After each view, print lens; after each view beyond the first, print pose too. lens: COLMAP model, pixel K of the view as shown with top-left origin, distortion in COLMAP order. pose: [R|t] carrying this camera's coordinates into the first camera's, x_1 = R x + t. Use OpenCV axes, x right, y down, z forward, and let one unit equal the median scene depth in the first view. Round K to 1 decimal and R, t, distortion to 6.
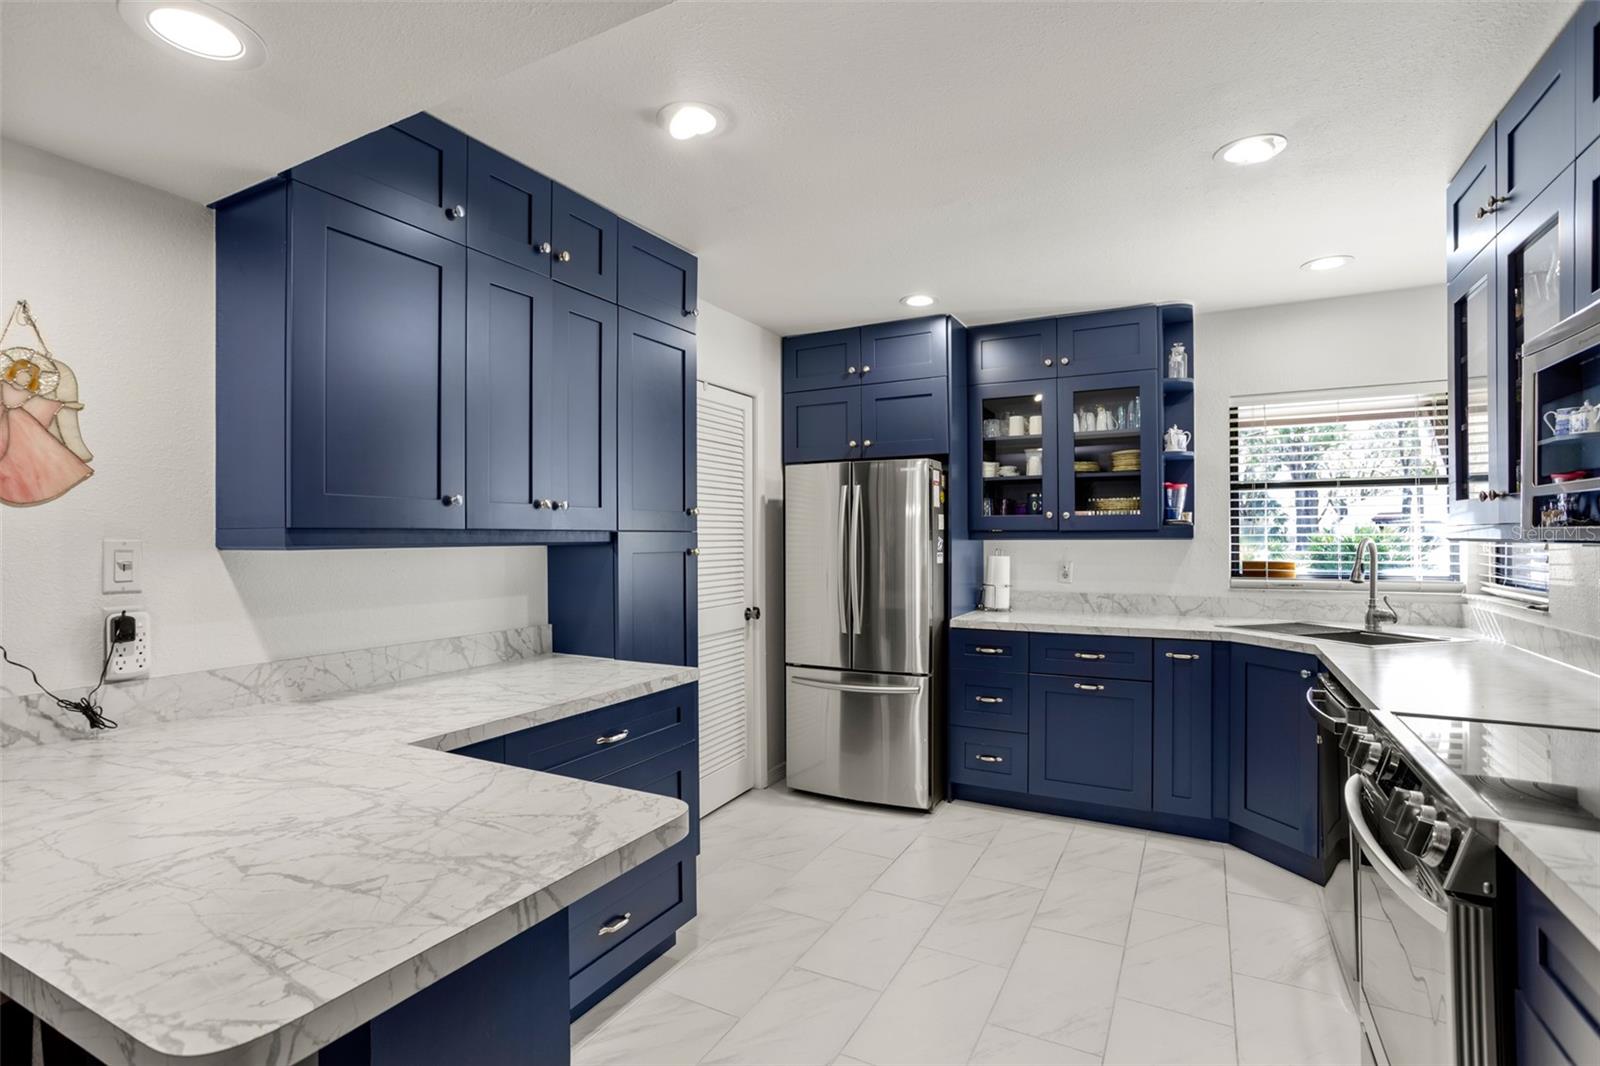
lens RADIAL K [[764.4, 0, 786.6], [0, 764.4, 535.6], [0, 0, 1]] dist [-0.047763, 0.026553]
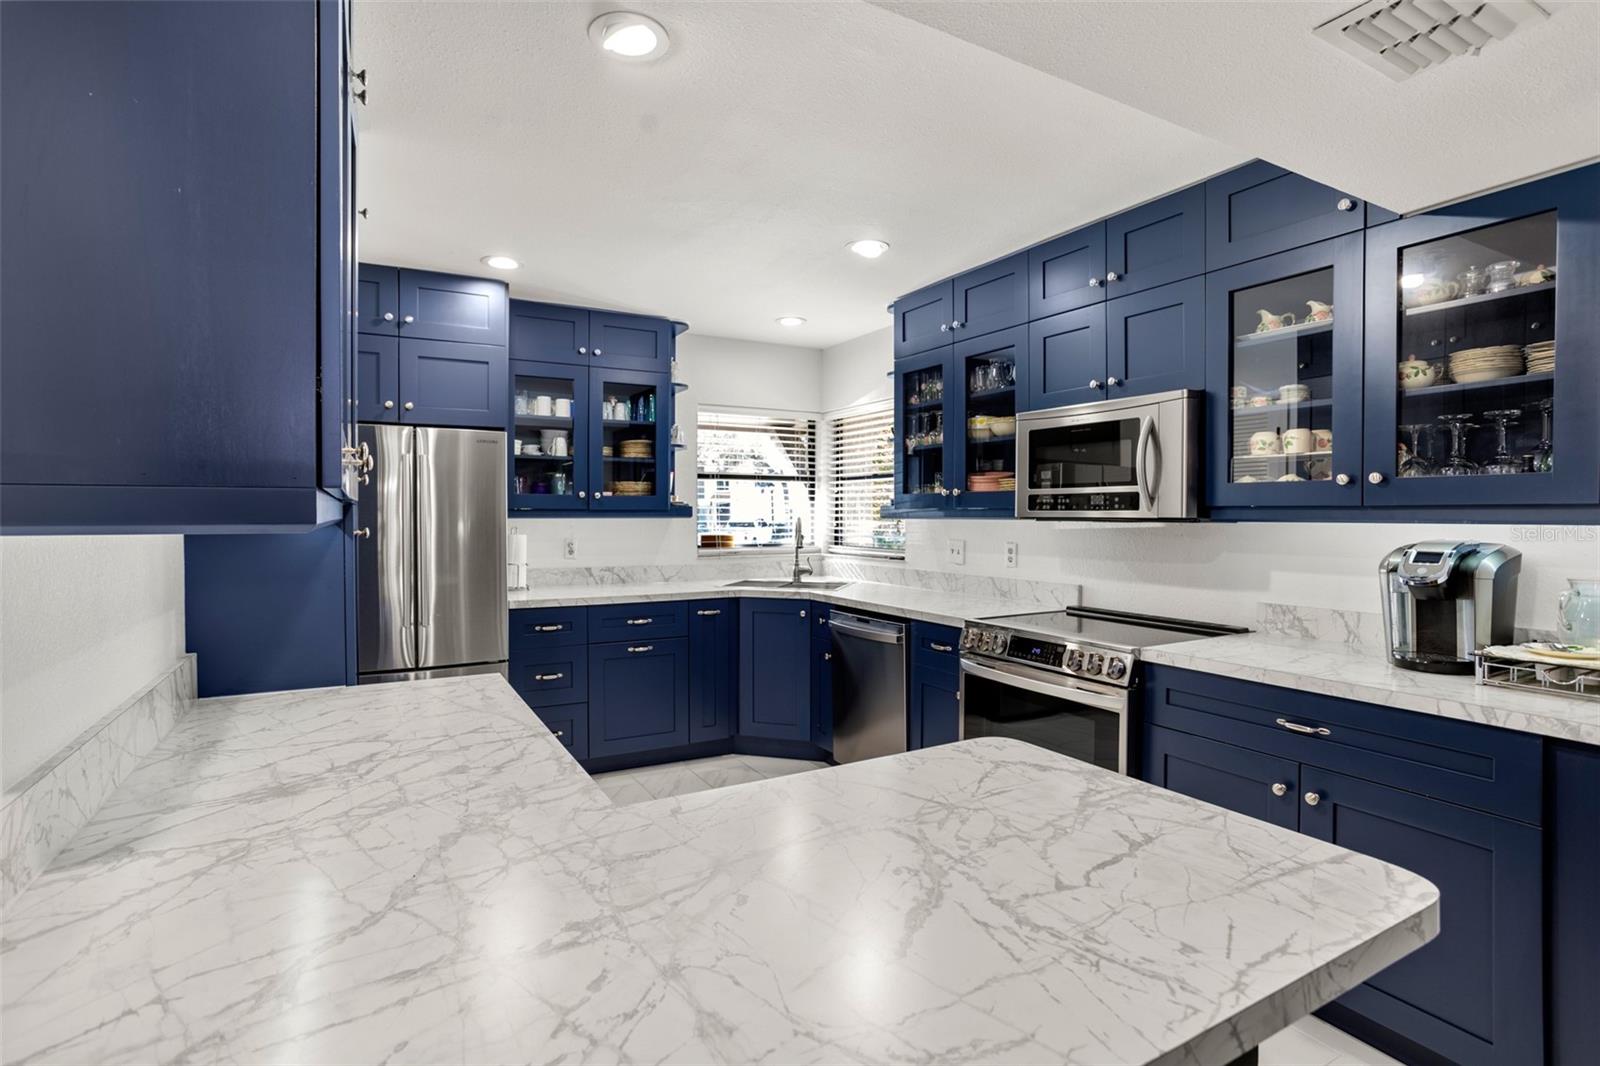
lens RADIAL K [[764.4, 0, 774.3], [0, 764.4, 519.8], [0, 0, 1]] dist [-0.047763, 0.026553]
pose [[0.545533, -0.000382, 0.838089, -0.481292], [-0.004267, 0.999986, 0.003233, 0.003924], [-0.838079, -0.005340, 0.545523, 0.235974]]
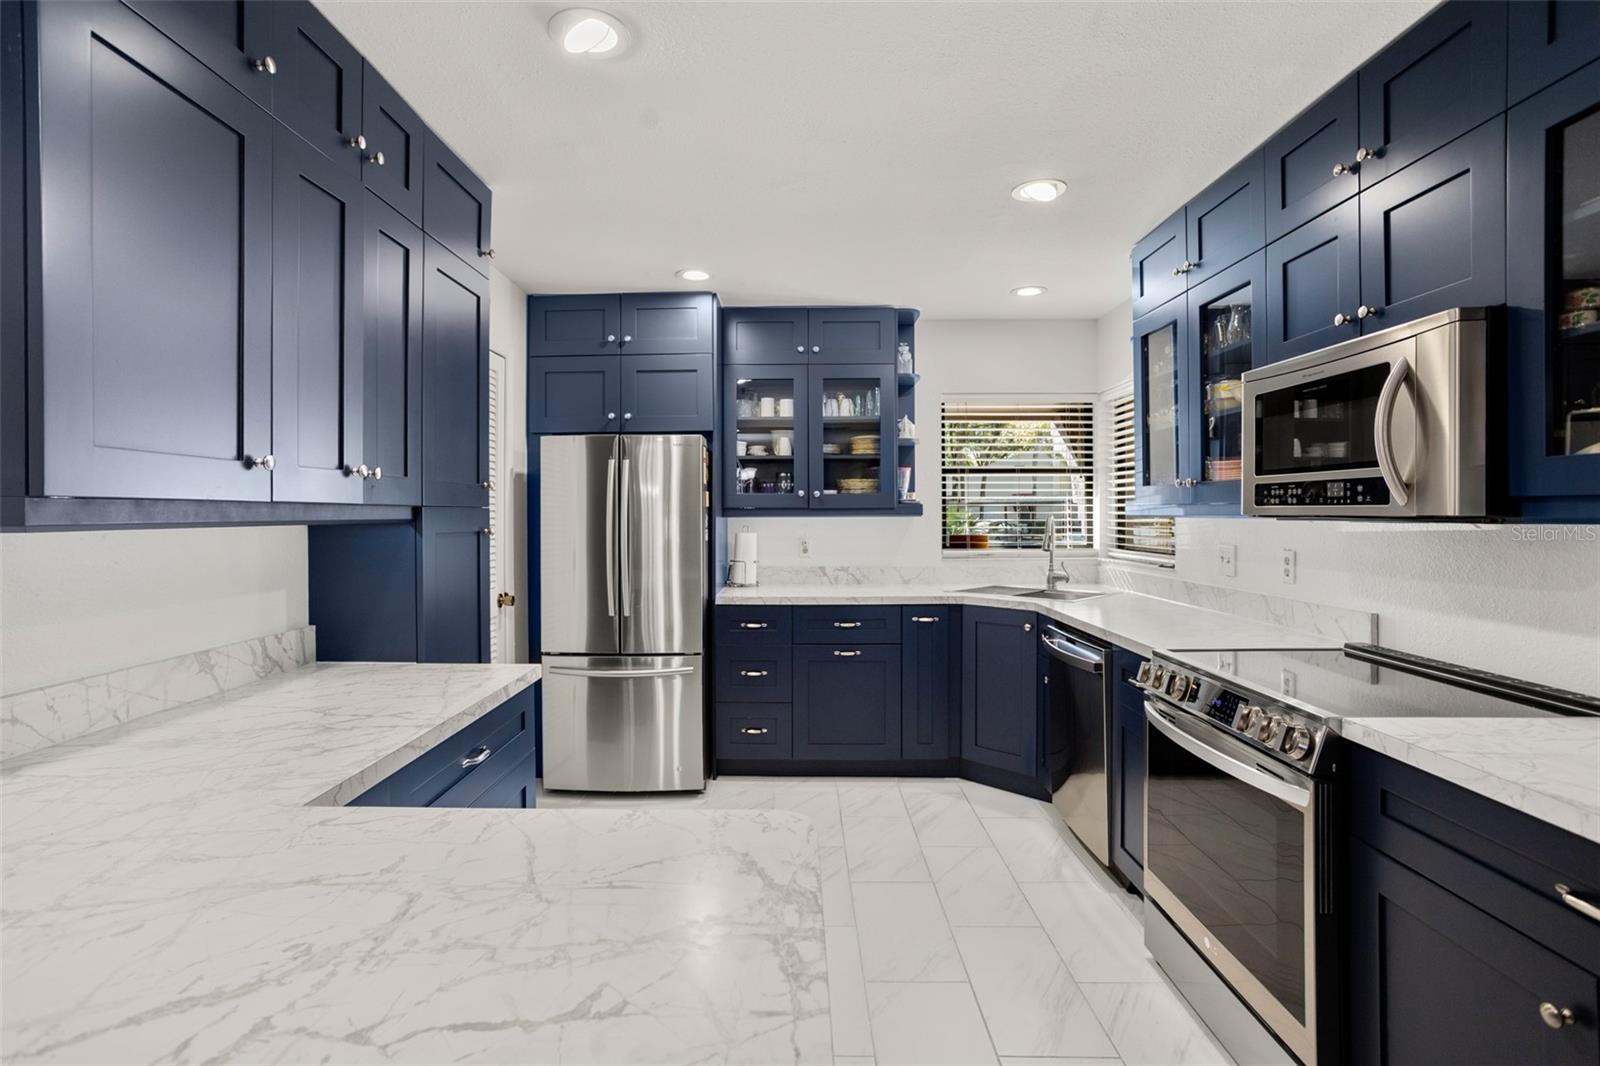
lens RADIAL K [[764.4, 0, 778.5], [0, 764.4, 511.0], [0, 0, 1]] dist [-0.047763, 0.026553]
pose [[0.889272, 0.002627, 0.457370, -0.204214], [-0.000906, 0.999992, -0.003982, 0.001751], [-0.457377, 0.003127, 0.889267, 0.082366]]
